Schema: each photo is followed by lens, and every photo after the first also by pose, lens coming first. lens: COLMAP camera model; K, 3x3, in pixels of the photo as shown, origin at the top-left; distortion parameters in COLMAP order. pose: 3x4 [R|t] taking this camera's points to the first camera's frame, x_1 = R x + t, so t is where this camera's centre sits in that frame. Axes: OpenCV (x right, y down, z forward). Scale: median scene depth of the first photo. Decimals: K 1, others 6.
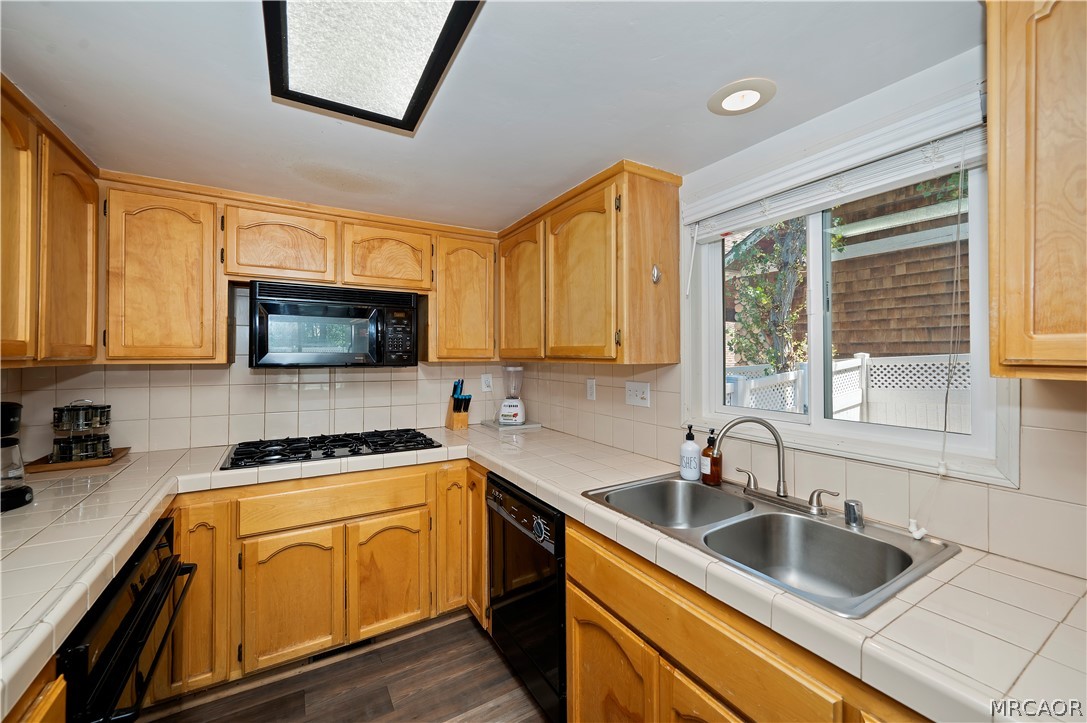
lens RADIAL K [[433.4, 0, 555.8], [0, 433.4, 351.3], [0, 0, 1]] dist [0.001704, -0.000585]
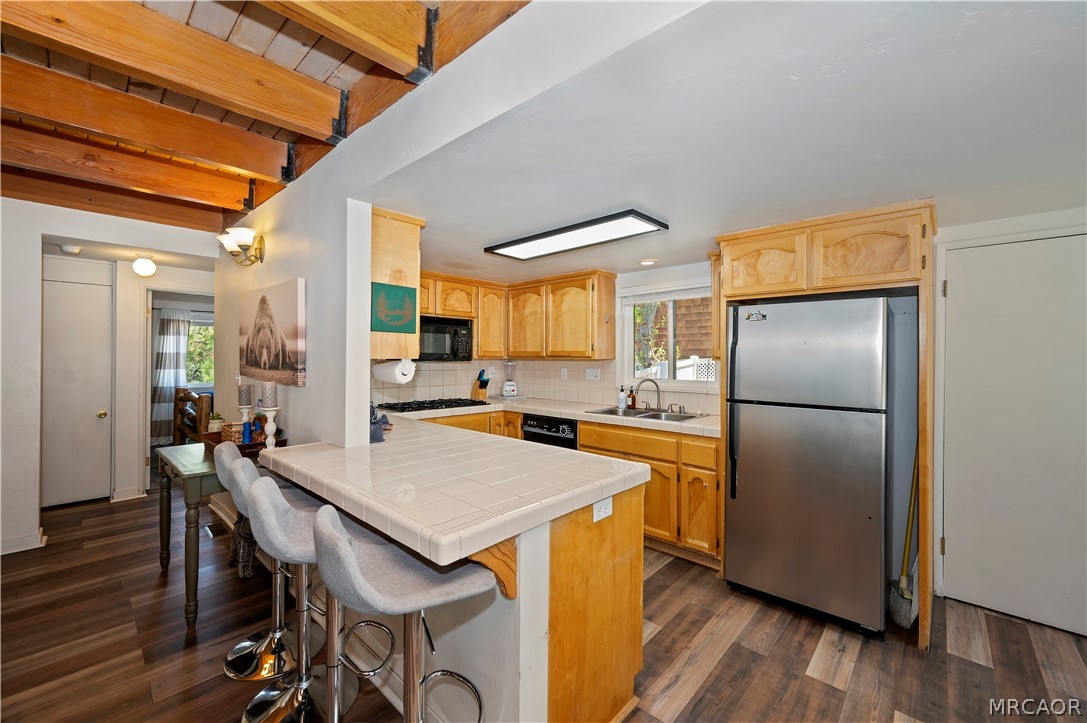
lens RADIAL K [[433.4, 0, 554.3], [0, 433.4, 353.7], [0, 0, 1]] dist [0.001704, -0.000585]
pose [[0.958438, 0.007999, 0.285189, -0.665016], [-0.008520, 0.999964, 0.000586, 0.002039], [-0.285174, -0.002992, 0.958471, -1.061716]]
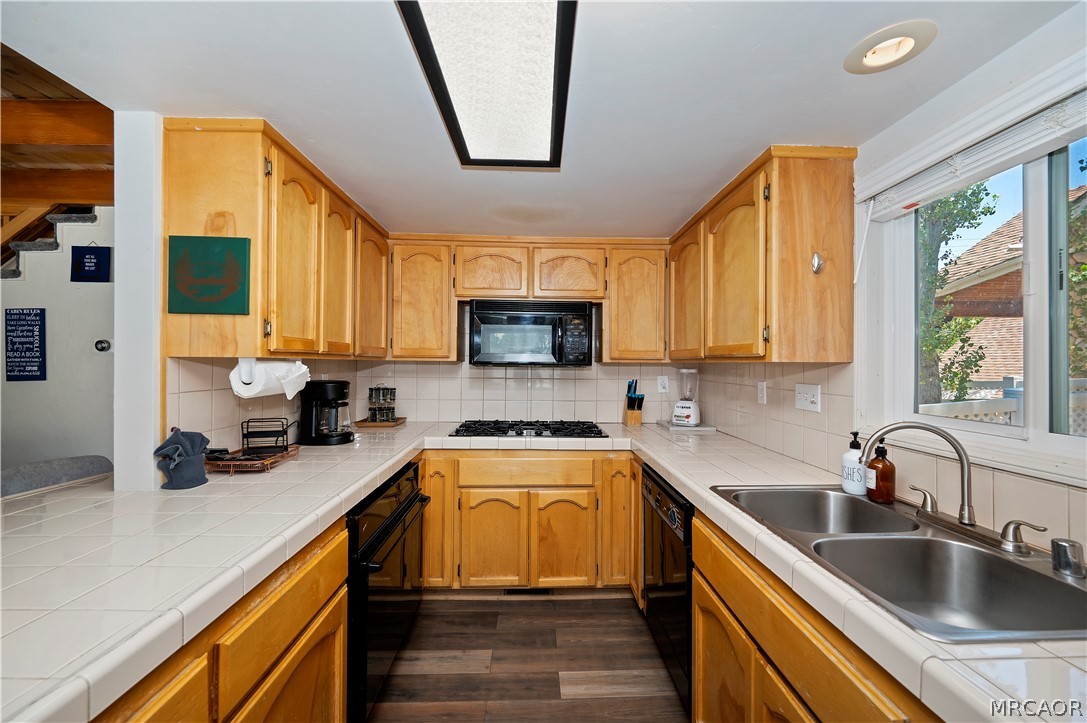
lens RADIAL K [[433.4, 0, 553.5], [0, 433.4, 360.4], [0, 0, 1]] dist [0.001704, -0.000585]
pose [[0.874720, 0.003004, -0.484619, 0.190425], [-0.002914, 0.999995, 0.000938, 0.026050], [0.484620, 0.000592, 0.874725, -0.055878]]
